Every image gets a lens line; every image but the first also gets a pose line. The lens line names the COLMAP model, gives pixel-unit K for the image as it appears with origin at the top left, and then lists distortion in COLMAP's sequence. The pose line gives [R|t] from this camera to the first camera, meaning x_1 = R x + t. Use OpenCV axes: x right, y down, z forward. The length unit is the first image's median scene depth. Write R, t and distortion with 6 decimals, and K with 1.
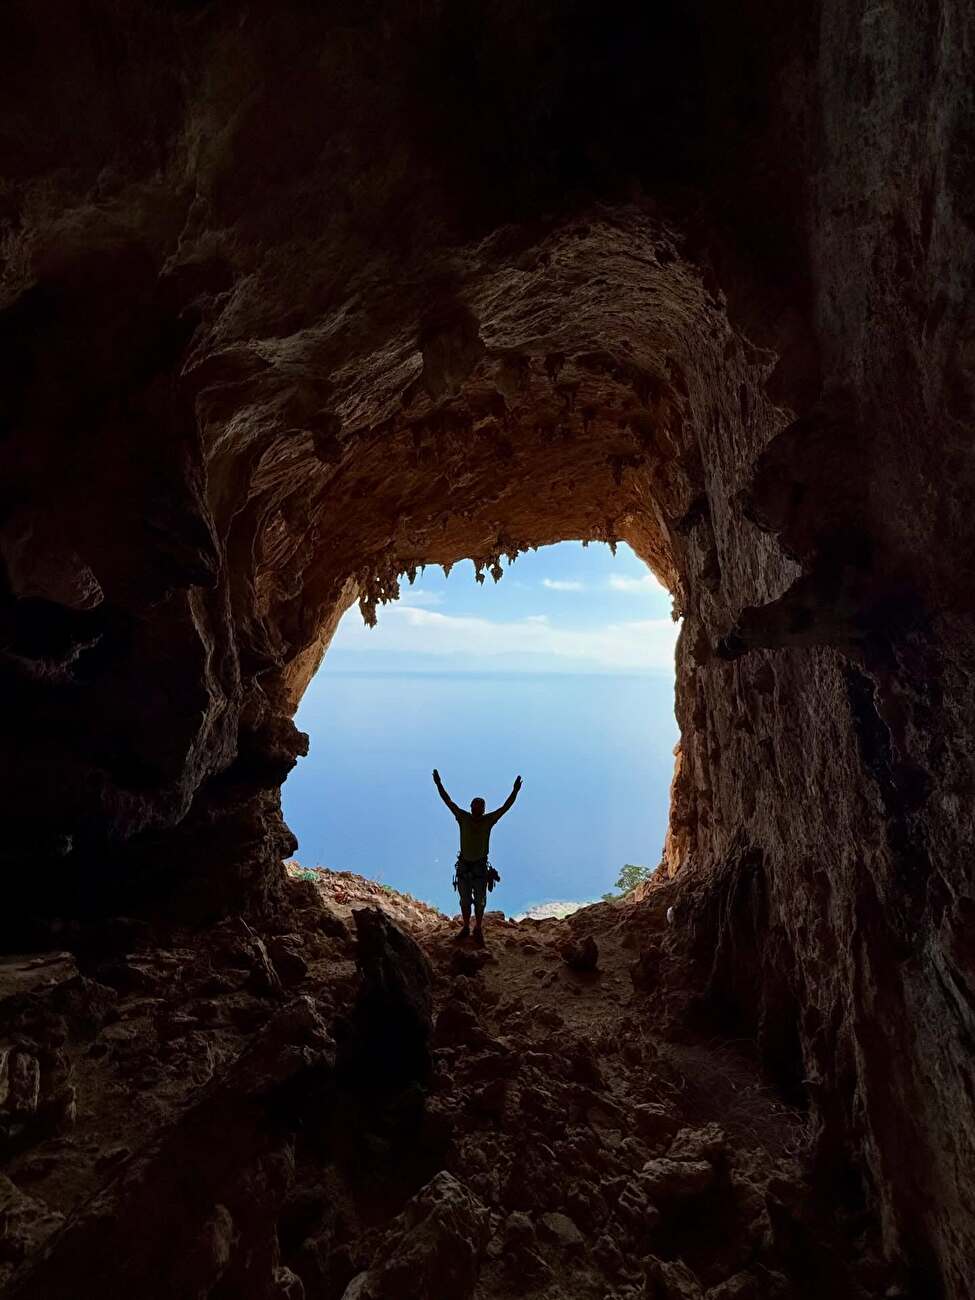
lens RADIAL K [[520.2, 0, 480.8], [0, 520.2, 647.7], [0, 0, 1]] dist [-0.006431, -0.000063]
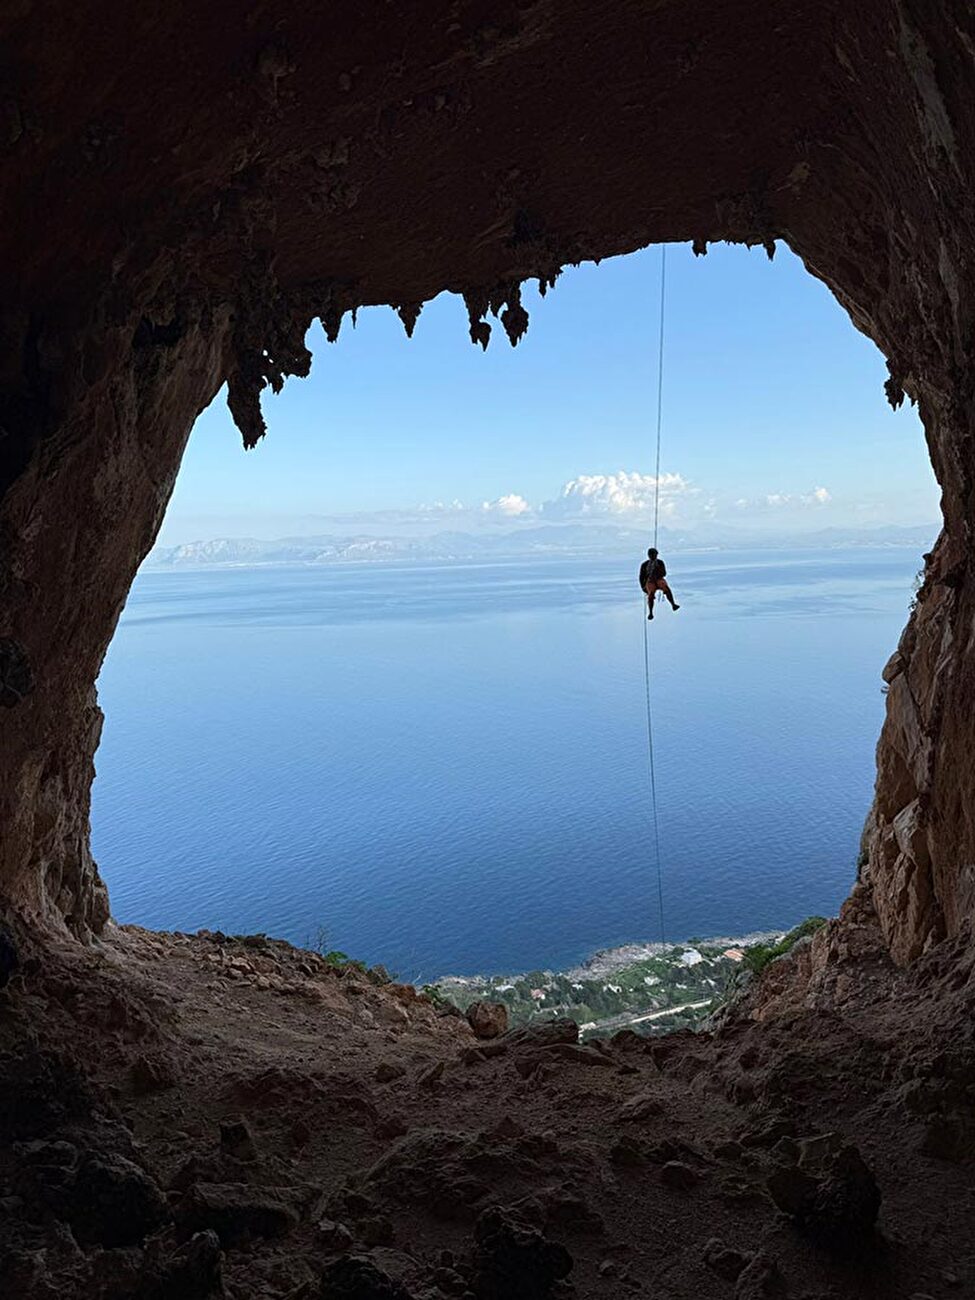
lens RADIAL K [[905.4, 0, 487.5], [0, 905.4, 650.0], [0, 0, 1]] dist [-0.005749, -0.000732]
pose [[0.998407, -0.056220, -0.004757, -0.008274], [0.056340, 0.988949, 0.137136, 0.042343], [-0.003006, -0.137186, 0.990541, 0.161691]]
